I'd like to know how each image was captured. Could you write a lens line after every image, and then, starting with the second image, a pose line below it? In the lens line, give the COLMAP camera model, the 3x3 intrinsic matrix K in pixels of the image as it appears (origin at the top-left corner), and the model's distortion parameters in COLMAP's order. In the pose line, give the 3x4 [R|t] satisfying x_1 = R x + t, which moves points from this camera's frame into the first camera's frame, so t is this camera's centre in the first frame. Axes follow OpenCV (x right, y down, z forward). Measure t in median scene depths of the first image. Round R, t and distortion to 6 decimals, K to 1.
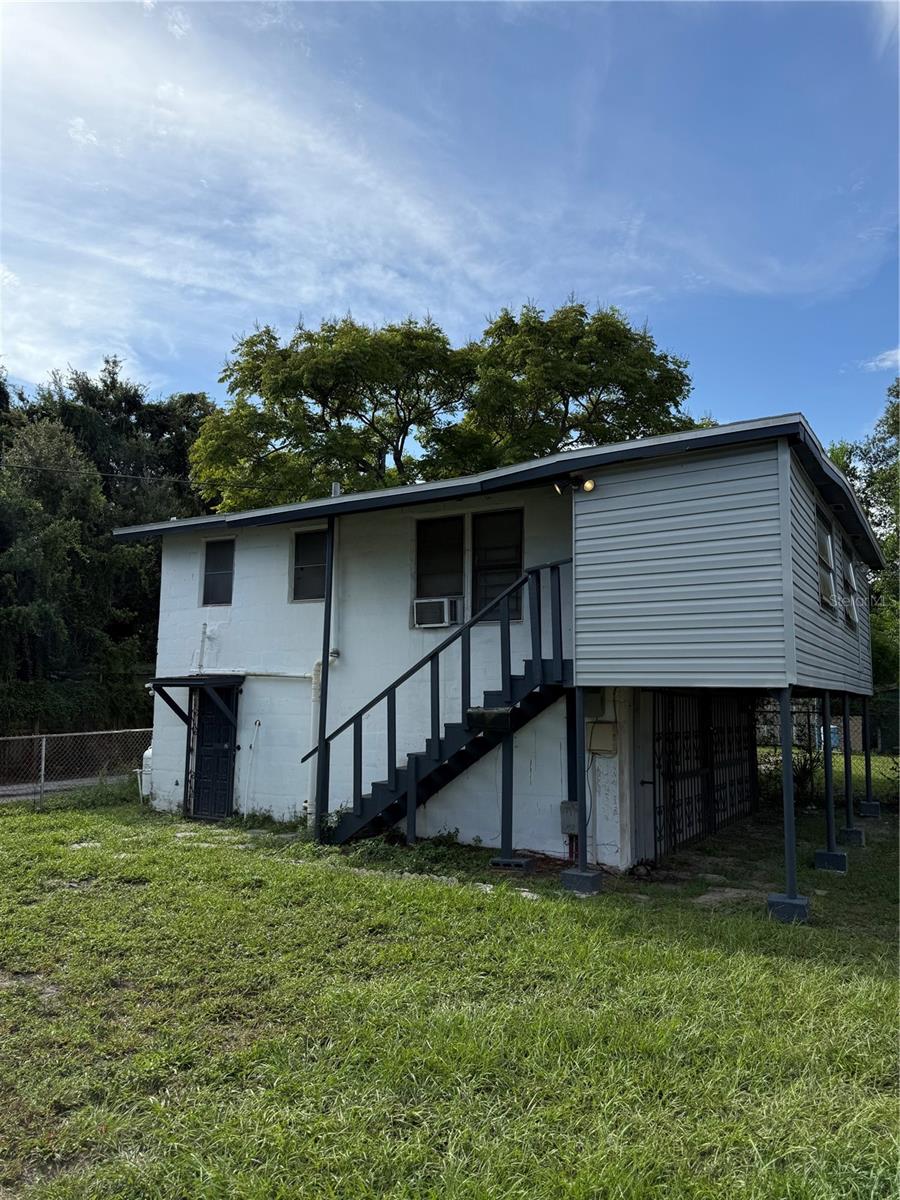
lens RADIAL K [[835.7, 0, 450.2], [0, 835.7, 600.4], [0, 0, 1]] dist [0.002489, 0.000130]
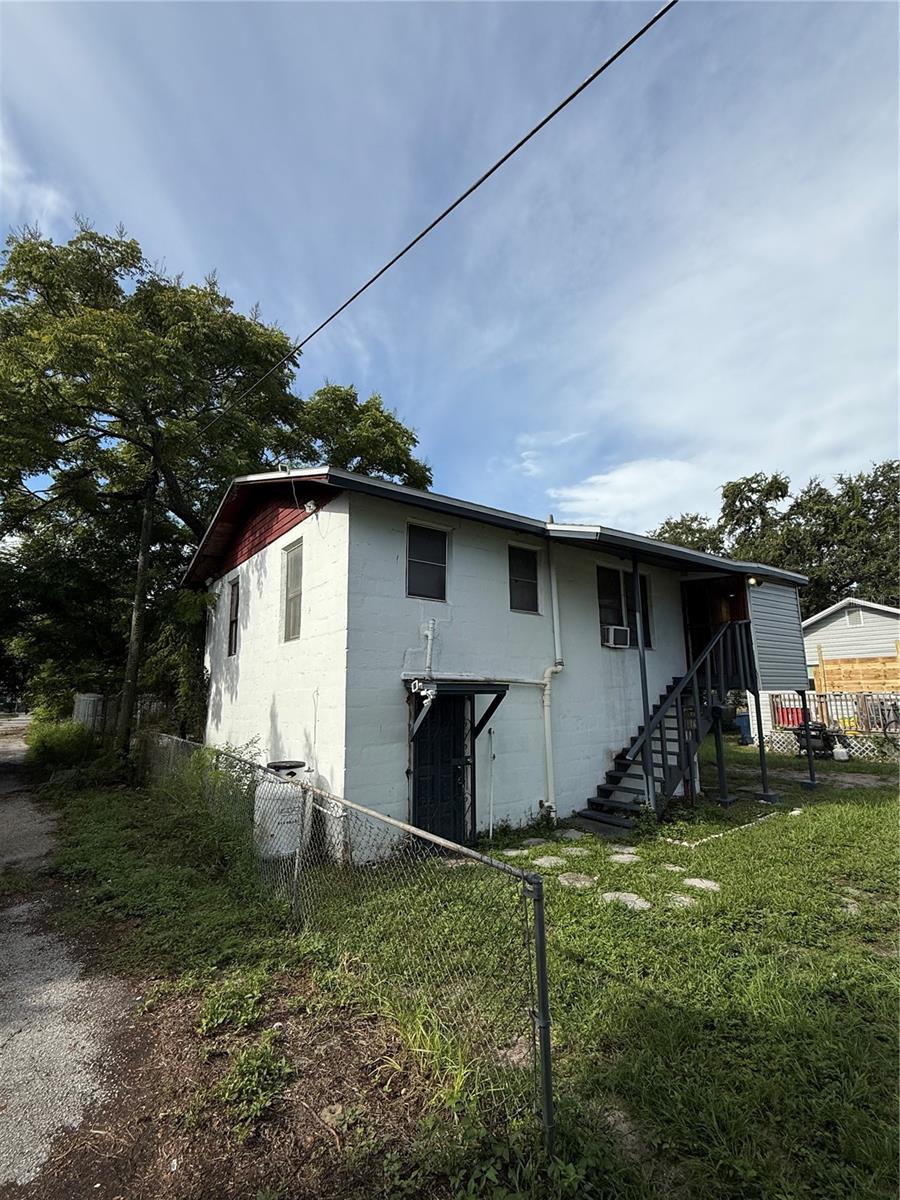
lens RADIAL K [[527.9, 0, 447.7], [0, 527.9, 598.3], [0, 0, 1]] dist [0.000016, 0.000000]
pose [[0.411227, 0.145835, 0.899791, -0.808614], [-0.103592, 0.988201, -0.112820, 0.068157], [-0.905628, -0.046817, 0.421482, 0.782294]]
